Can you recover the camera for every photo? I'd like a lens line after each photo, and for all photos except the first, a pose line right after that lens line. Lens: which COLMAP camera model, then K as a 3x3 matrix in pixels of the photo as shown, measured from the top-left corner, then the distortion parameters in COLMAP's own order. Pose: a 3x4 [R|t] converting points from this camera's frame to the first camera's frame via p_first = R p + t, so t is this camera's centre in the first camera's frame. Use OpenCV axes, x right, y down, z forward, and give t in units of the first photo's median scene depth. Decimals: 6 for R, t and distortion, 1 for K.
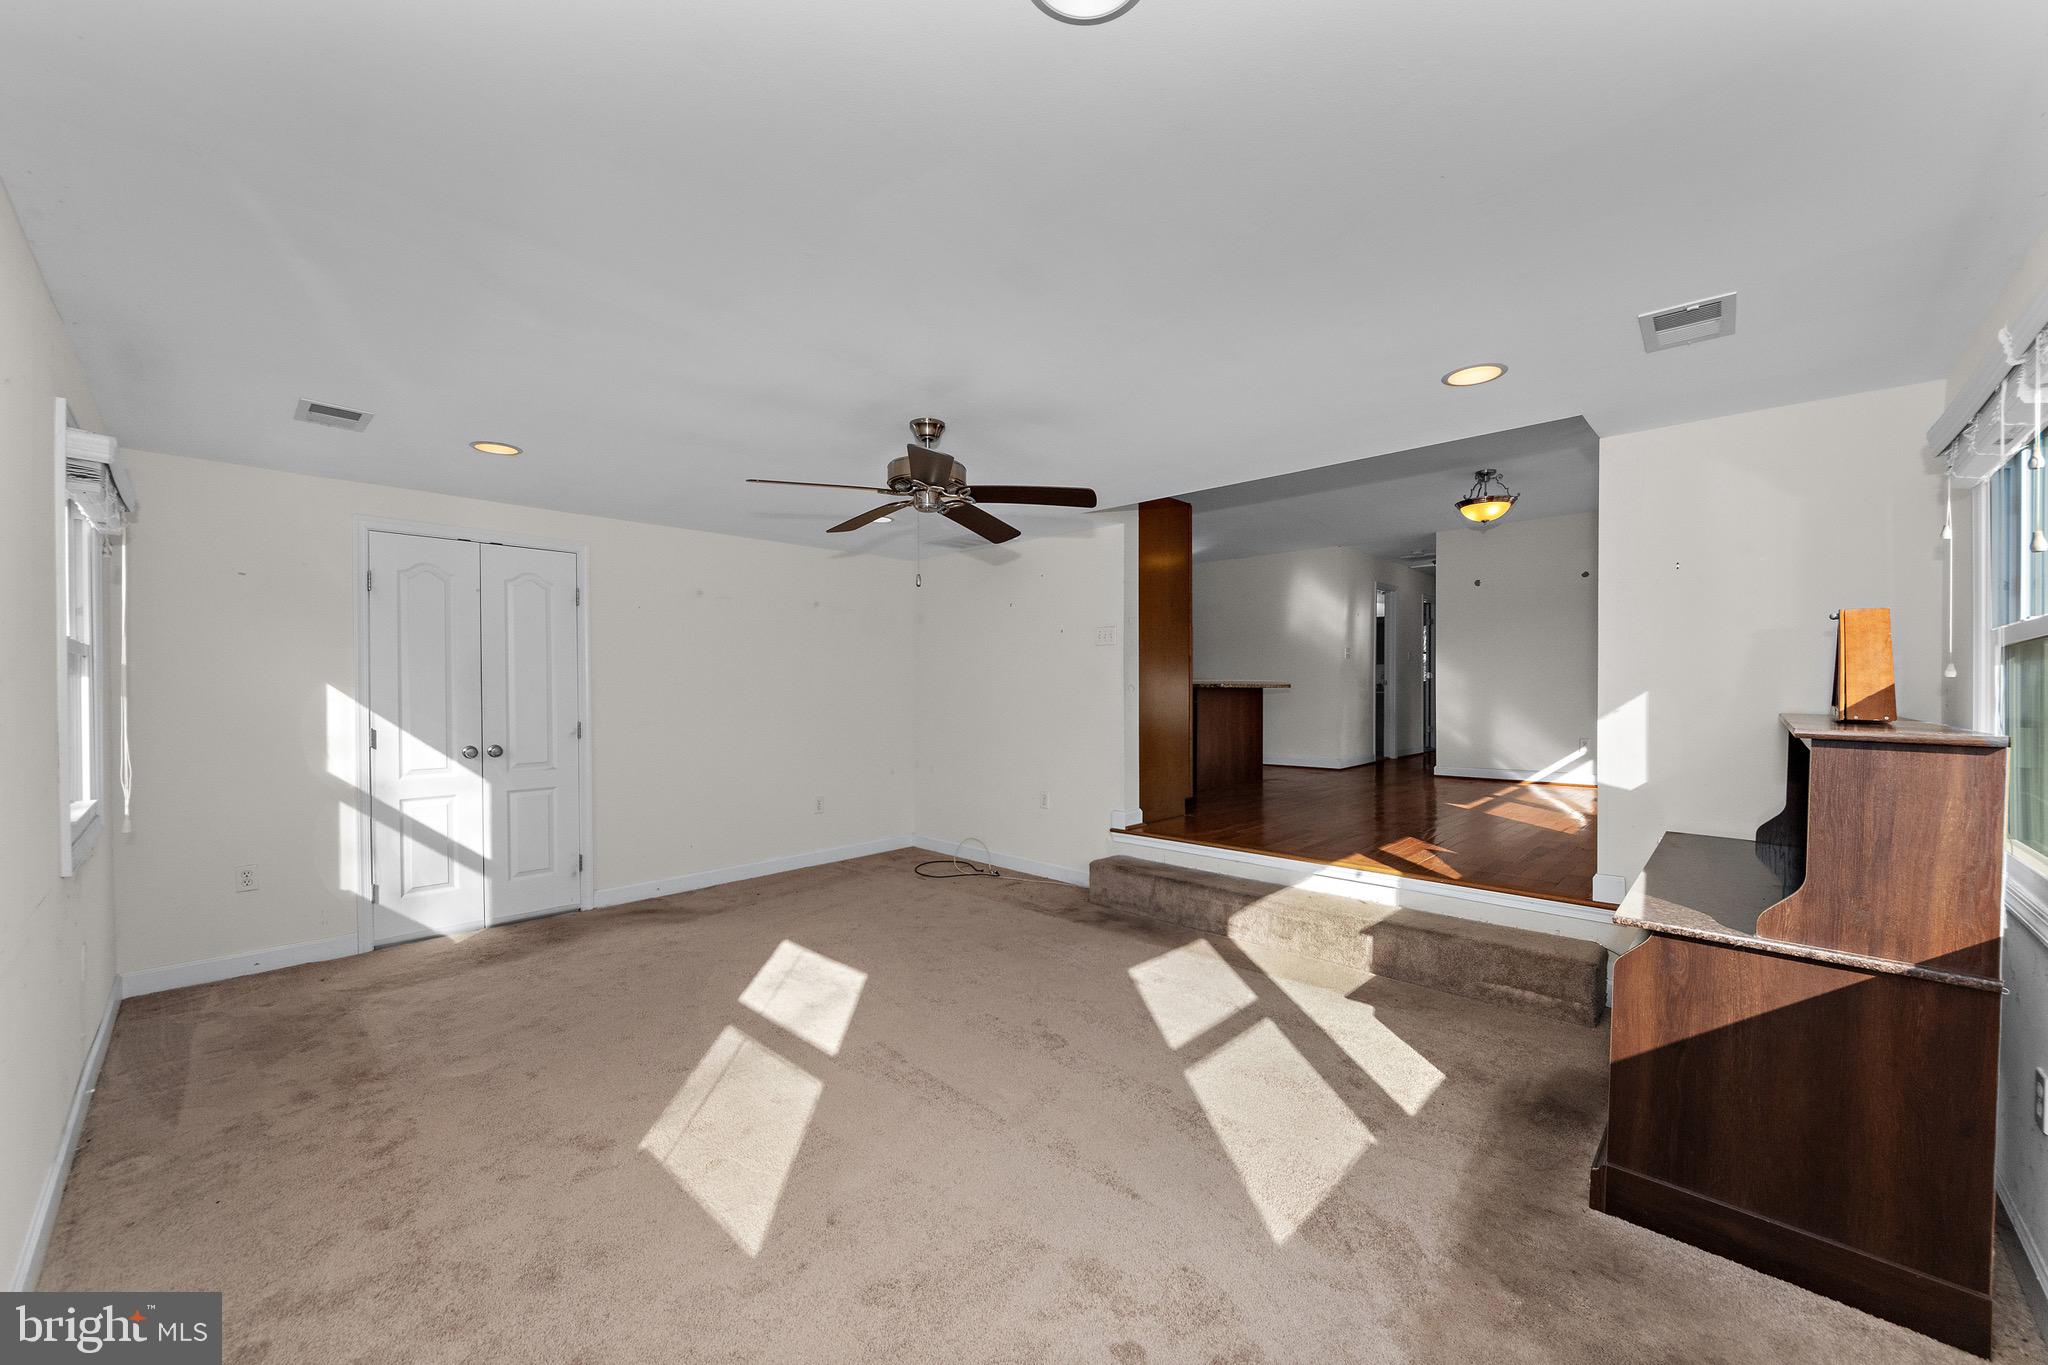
lens RADIAL K [[776.2, 0, 1034.6], [0, 776.2, 693.0], [0, 0, 1]] dist [0.000290, -0.004745]
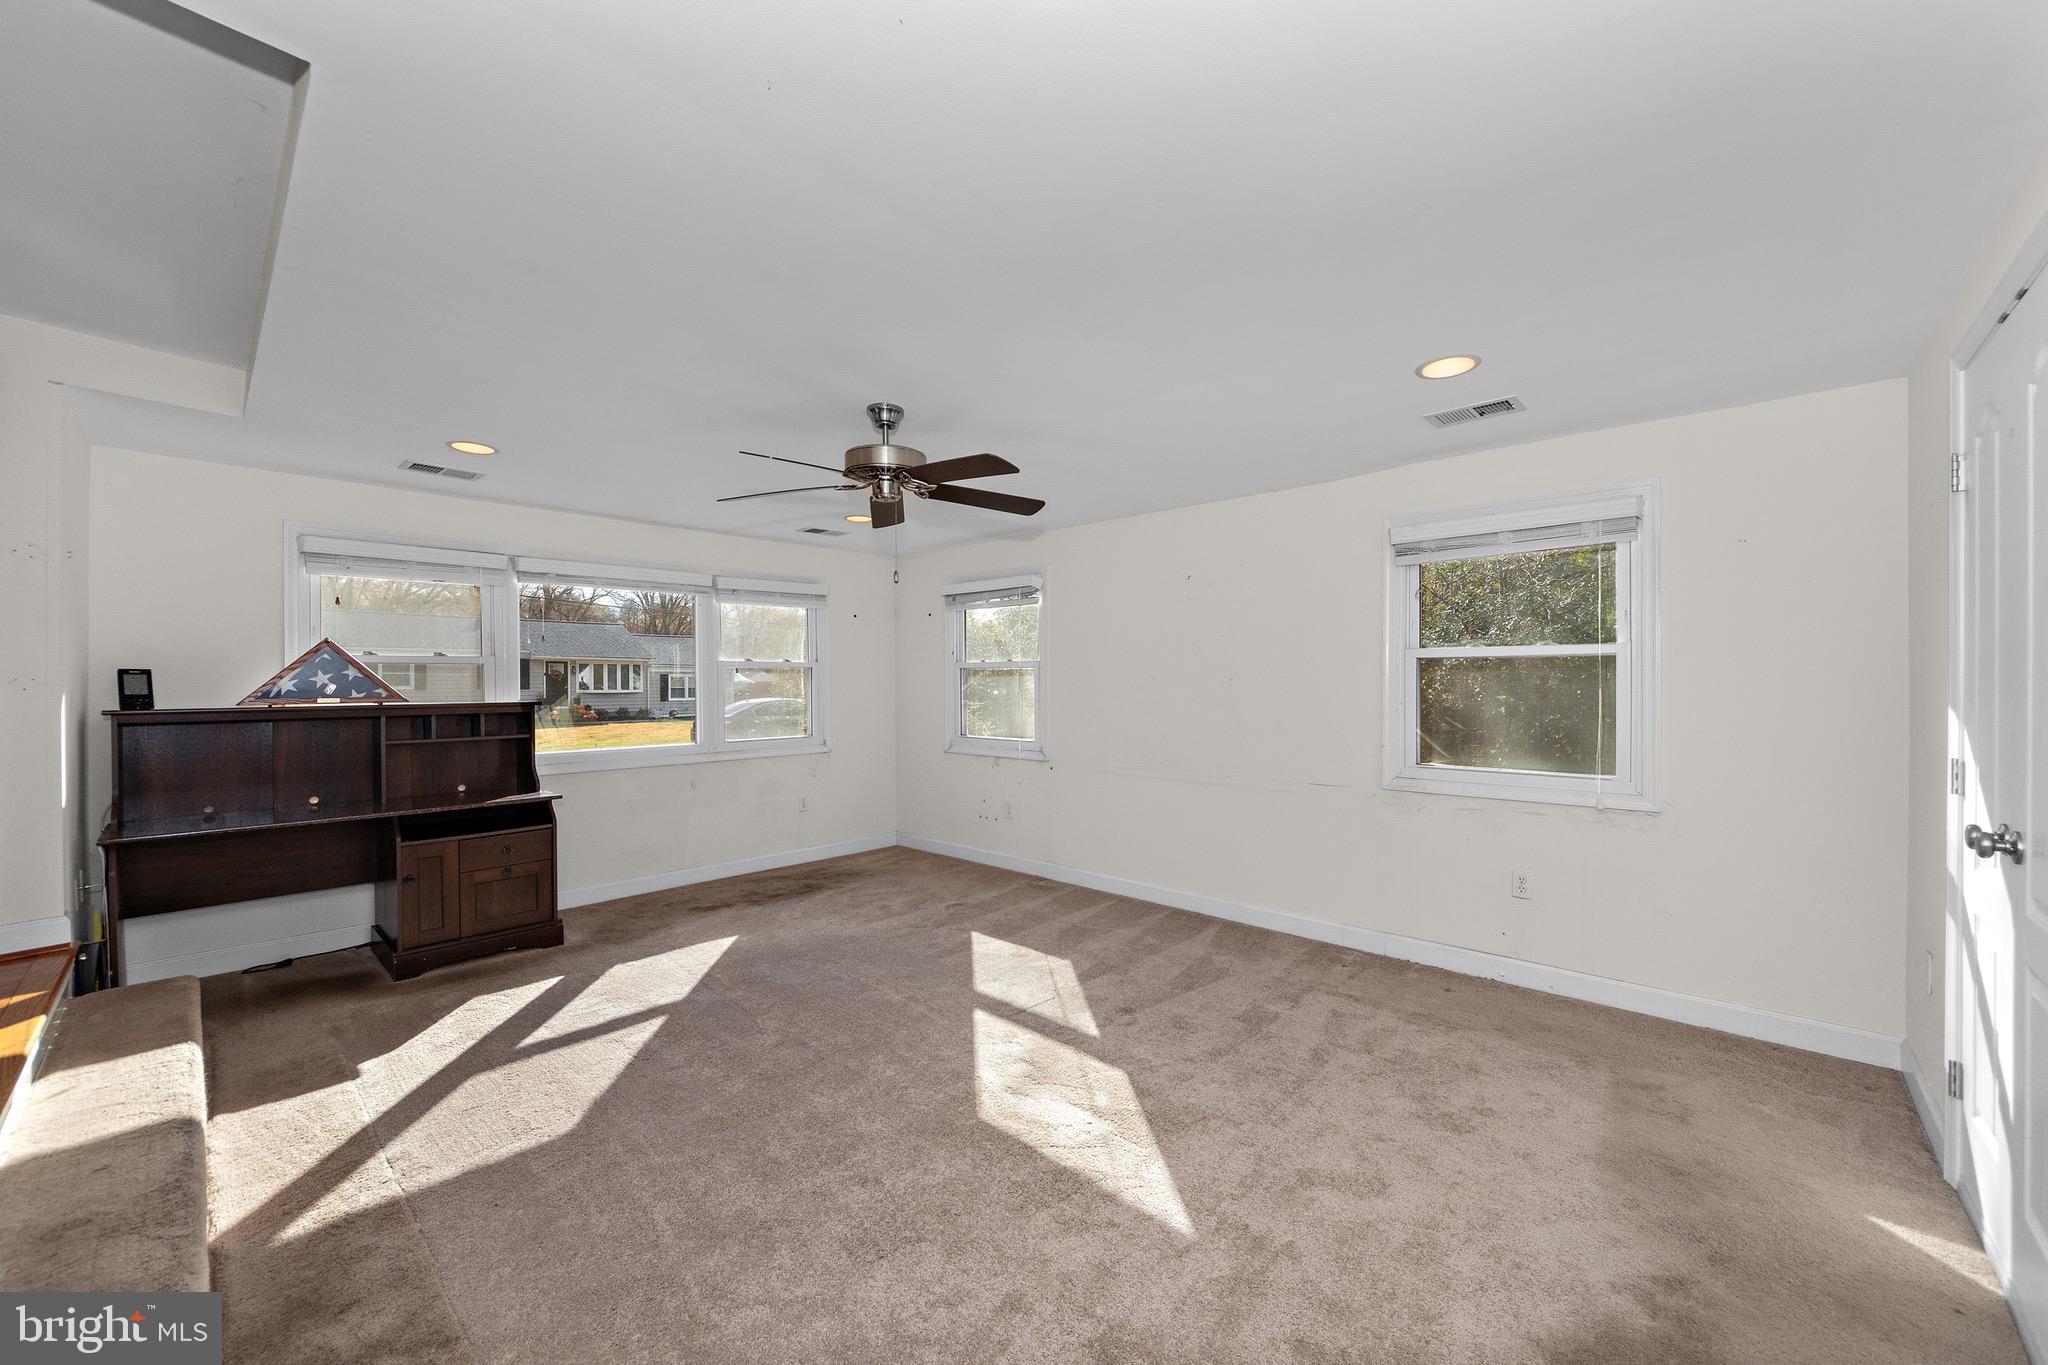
lens RADIAL K [[776.2, 0, 1027.3], [0, 776.2, 686.5], [0, 0, 1]] dist [0.000290, -0.004745]
pose [[-0.999906, 0.003467, -0.013278, -0.219036], [0.003287, 0.999902, 0.013585, -0.012374], [0.013324, 0.013540, -0.999820, 1.445872]]
